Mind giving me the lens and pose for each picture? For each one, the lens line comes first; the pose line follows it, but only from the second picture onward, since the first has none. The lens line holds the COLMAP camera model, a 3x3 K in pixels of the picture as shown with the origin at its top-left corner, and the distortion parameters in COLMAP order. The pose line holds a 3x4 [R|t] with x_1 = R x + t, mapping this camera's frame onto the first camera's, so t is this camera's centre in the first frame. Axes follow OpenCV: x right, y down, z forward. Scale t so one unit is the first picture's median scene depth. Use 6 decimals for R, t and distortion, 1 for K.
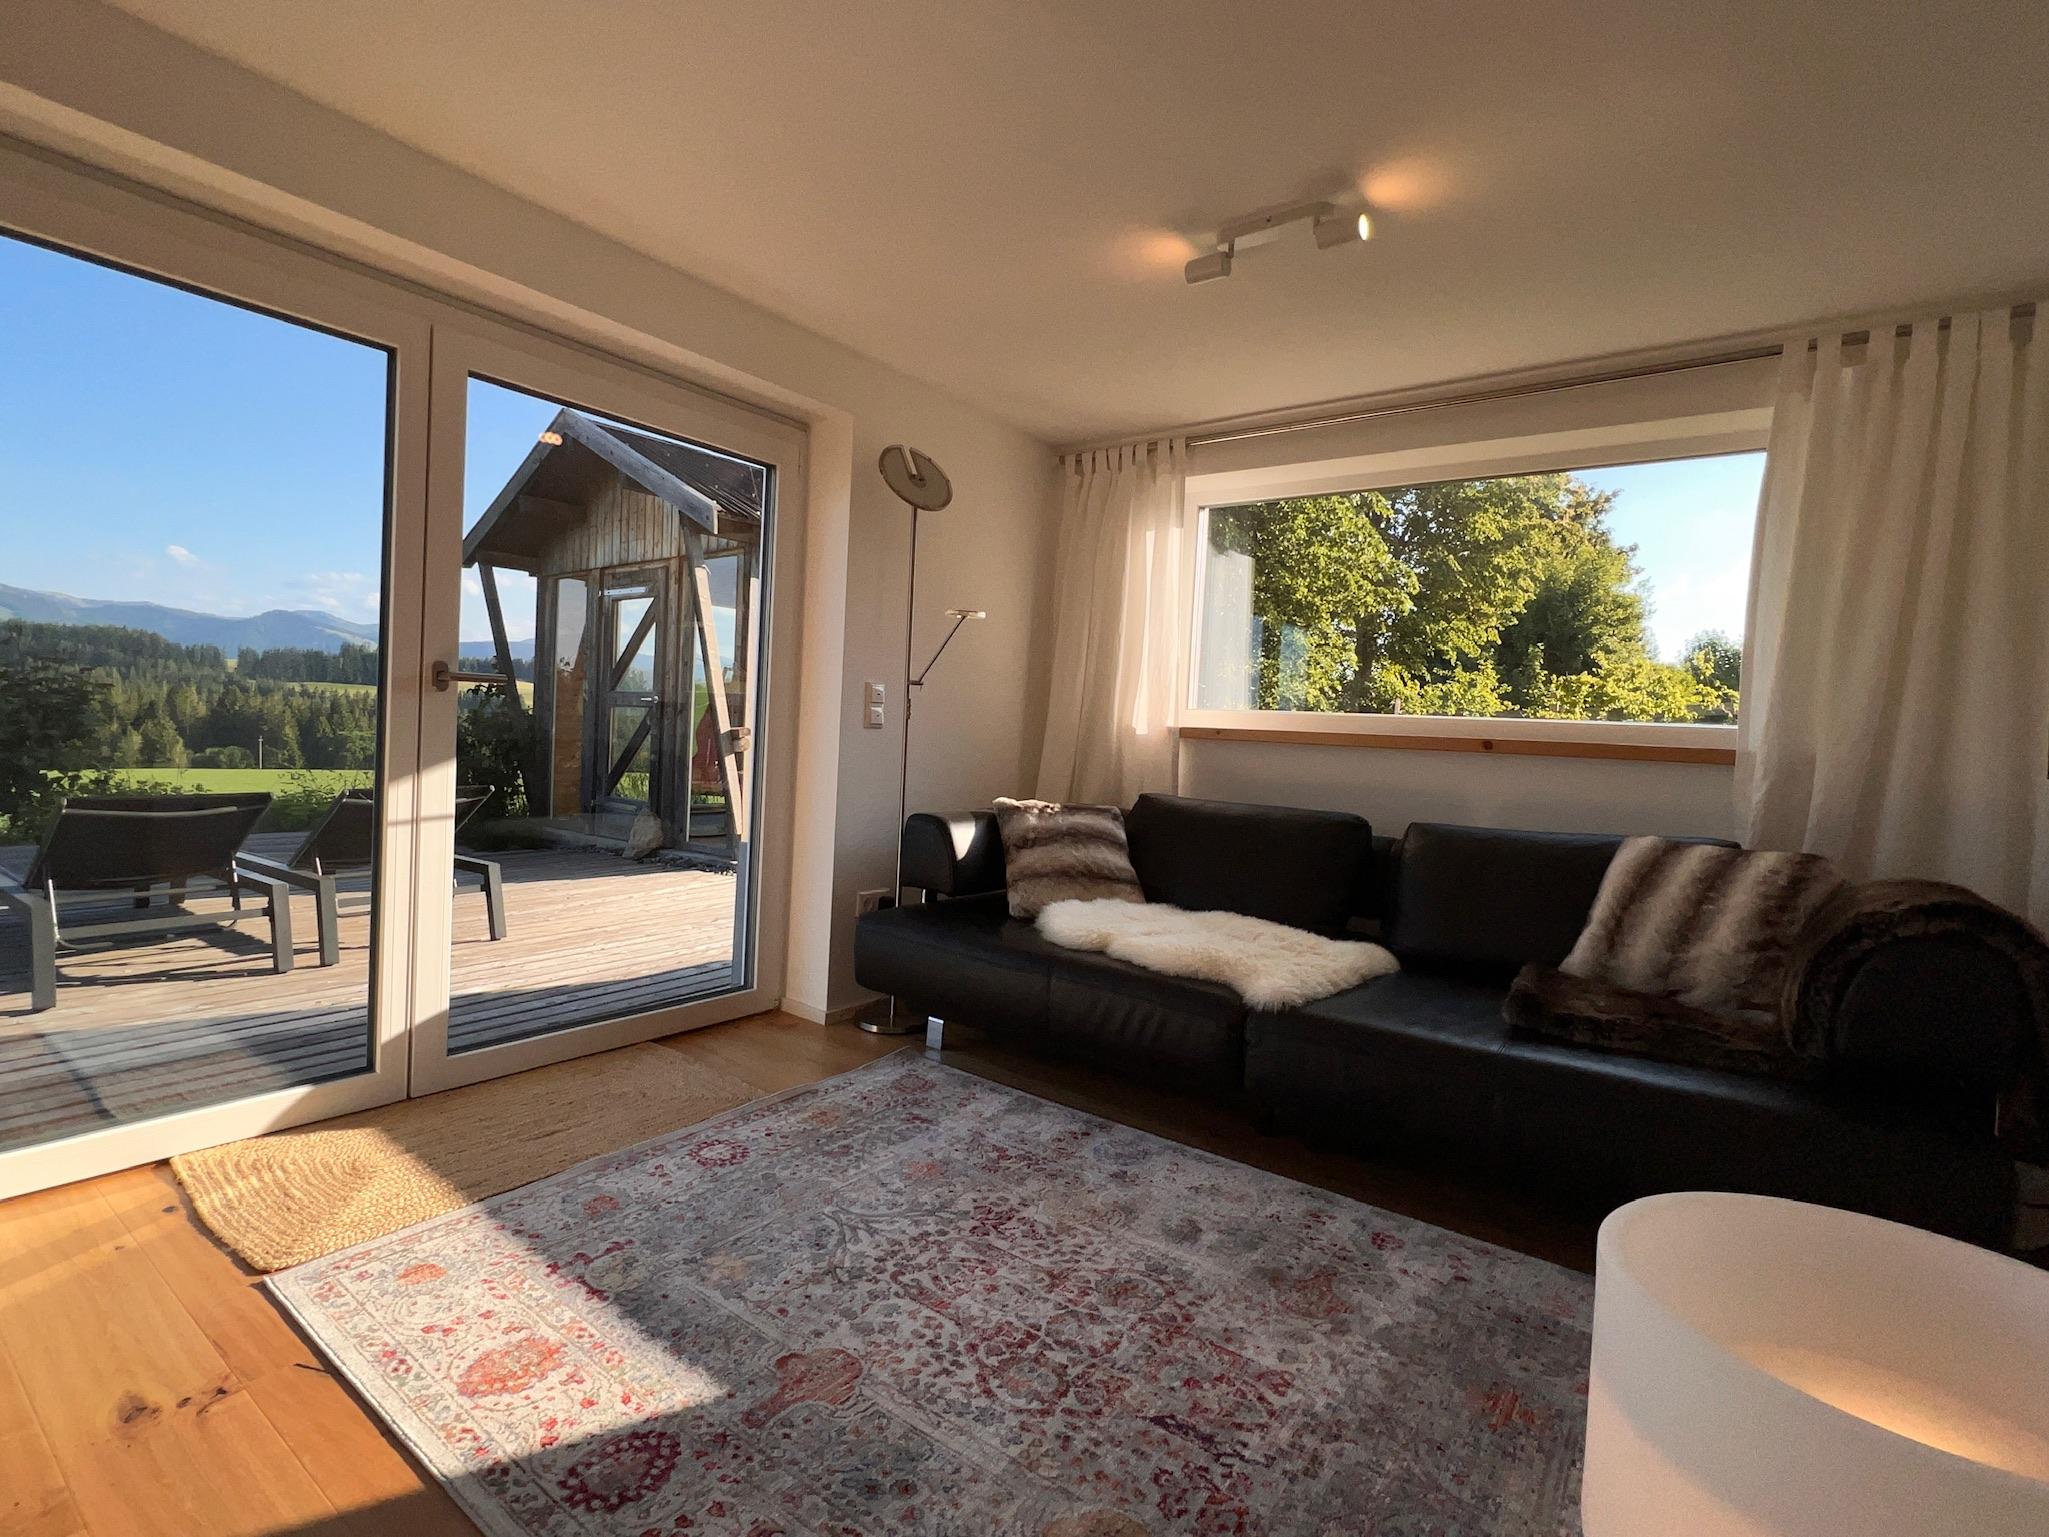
lens RADIAL K [[971.0, 0, 1027.8], [0, 971.0, 770.9], [0, 0, 1]] dist [-0.005650, -0.000198]
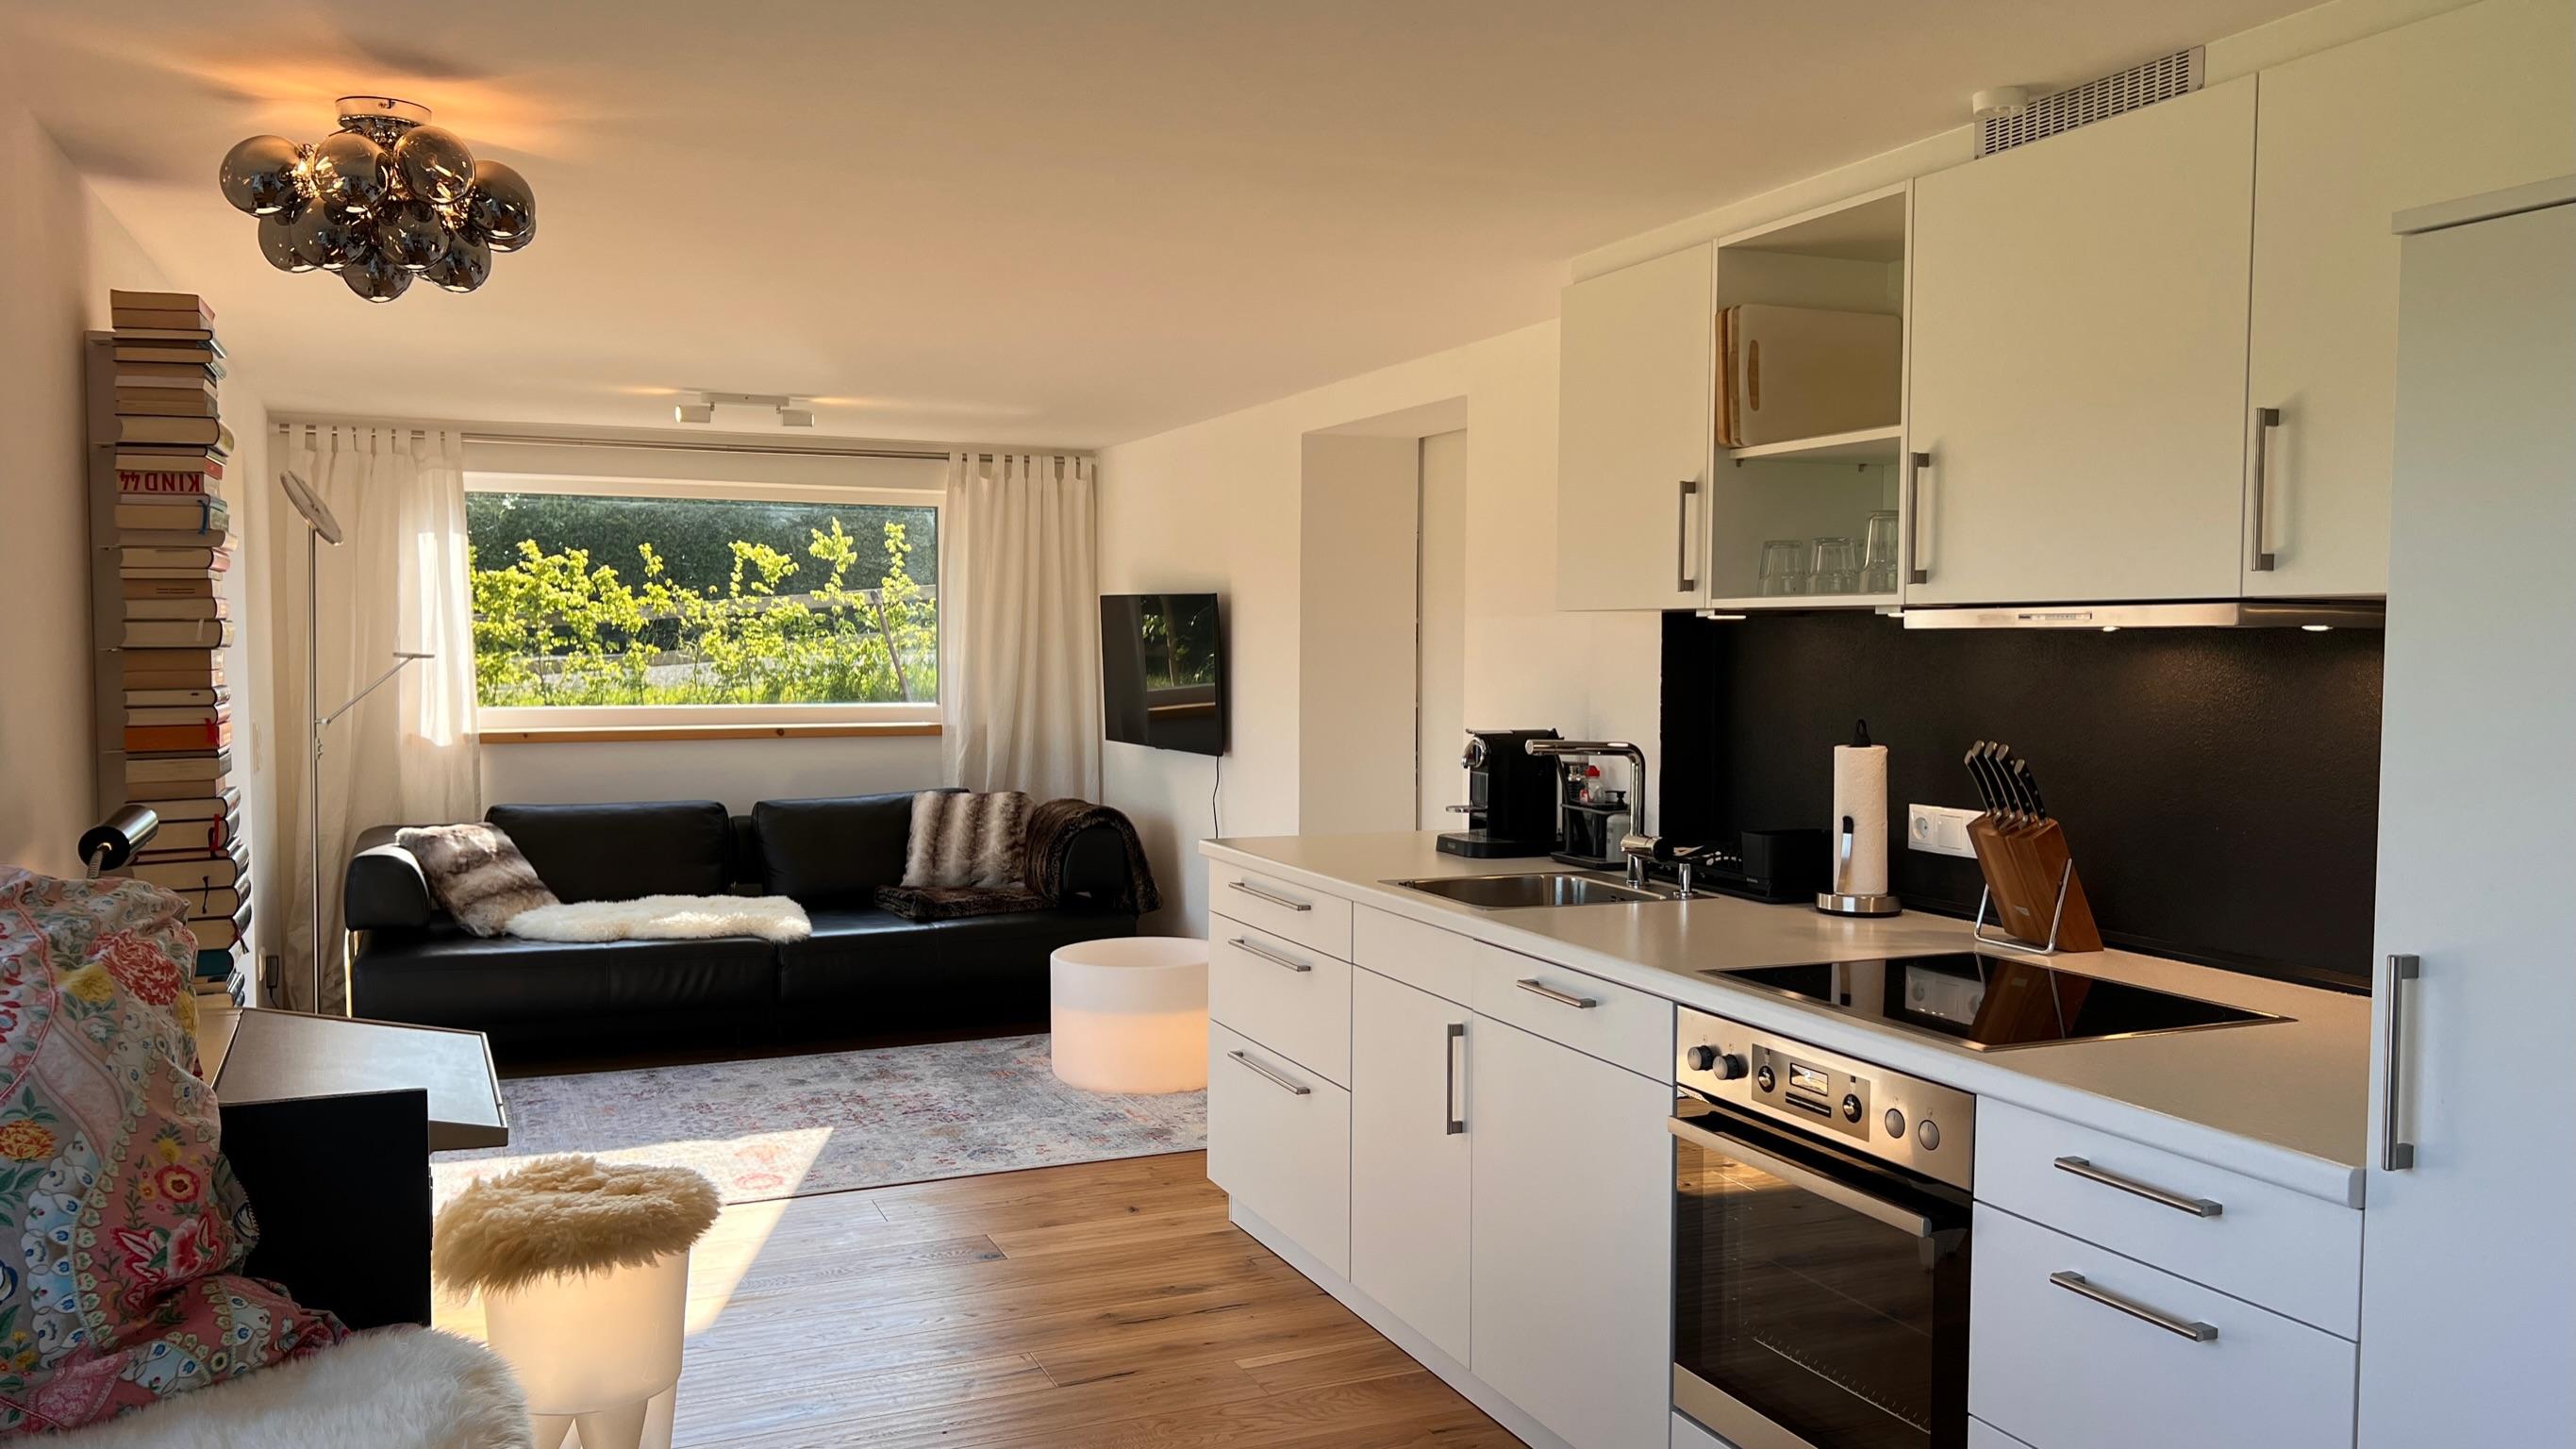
lens RADIAL K [[1916.1, 0, 1285.9], [0, 1916.1, 721.1], [0, 0, 1]] dist [0.001706, -0.000187]
pose [[0.496507, -0.089571, 0.863399, -1.321278], [0.056962, 0.995880, 0.070559, -0.176430], [-0.866162, 0.014148, 0.499564, -0.787078]]
